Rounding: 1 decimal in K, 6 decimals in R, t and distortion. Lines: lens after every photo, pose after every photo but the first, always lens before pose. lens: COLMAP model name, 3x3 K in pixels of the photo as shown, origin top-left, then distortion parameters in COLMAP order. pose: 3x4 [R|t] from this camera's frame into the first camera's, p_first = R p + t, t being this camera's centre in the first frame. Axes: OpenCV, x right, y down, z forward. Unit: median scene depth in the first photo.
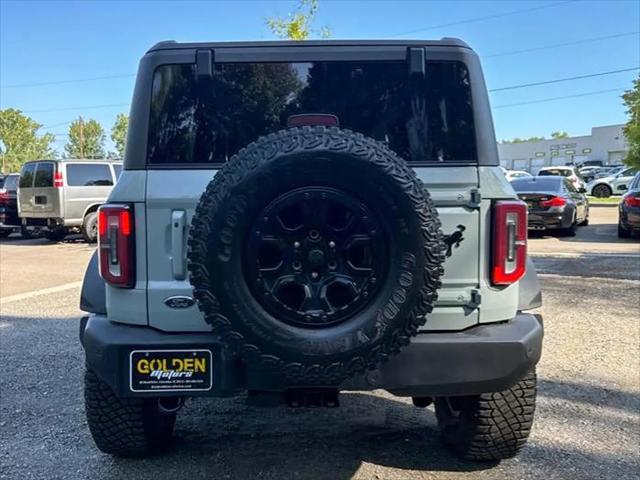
lens RADIAL K [[596.2, 0, 318.1], [0, 596.2, 224.5], [0, 0, 1]] dist [0.019607, -0.148945]
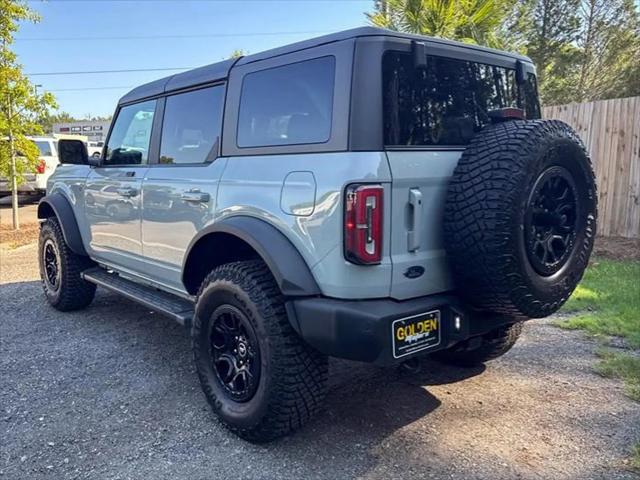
lens RADIAL K [[596.2, 0, 318.1], [0, 596.2, 224.5], [0, 0, 1]] dist [0.019607, -0.148945]
pose [[0.801686, -0.067896, 0.593877, -1.027451], [0.026877, 0.996618, 0.077659, -0.047964], [-0.597141, -0.046296, 0.800799, 0.225674]]
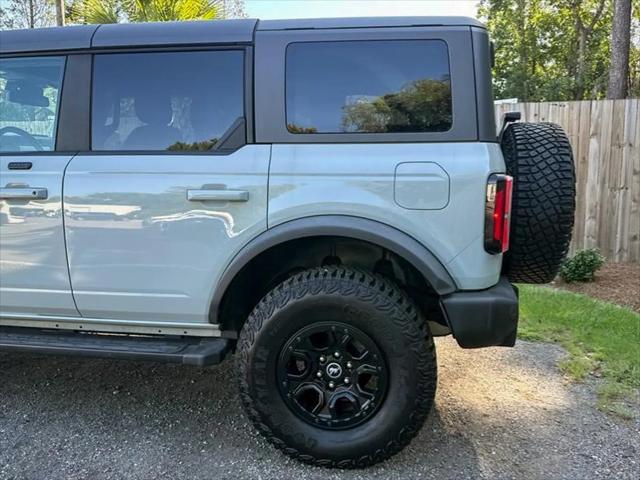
lens RADIAL K [[596.2, 0, 318.1], [0, 596.2, 224.5], [0, 0, 1]] dist [0.019607, -0.148945]
pose [[0.141299, -0.130287, 0.981356, -1.486773], [0.025127, 0.991455, 0.128010, -0.094341], [-0.989648, 0.006571, 0.143366, 1.256955]]
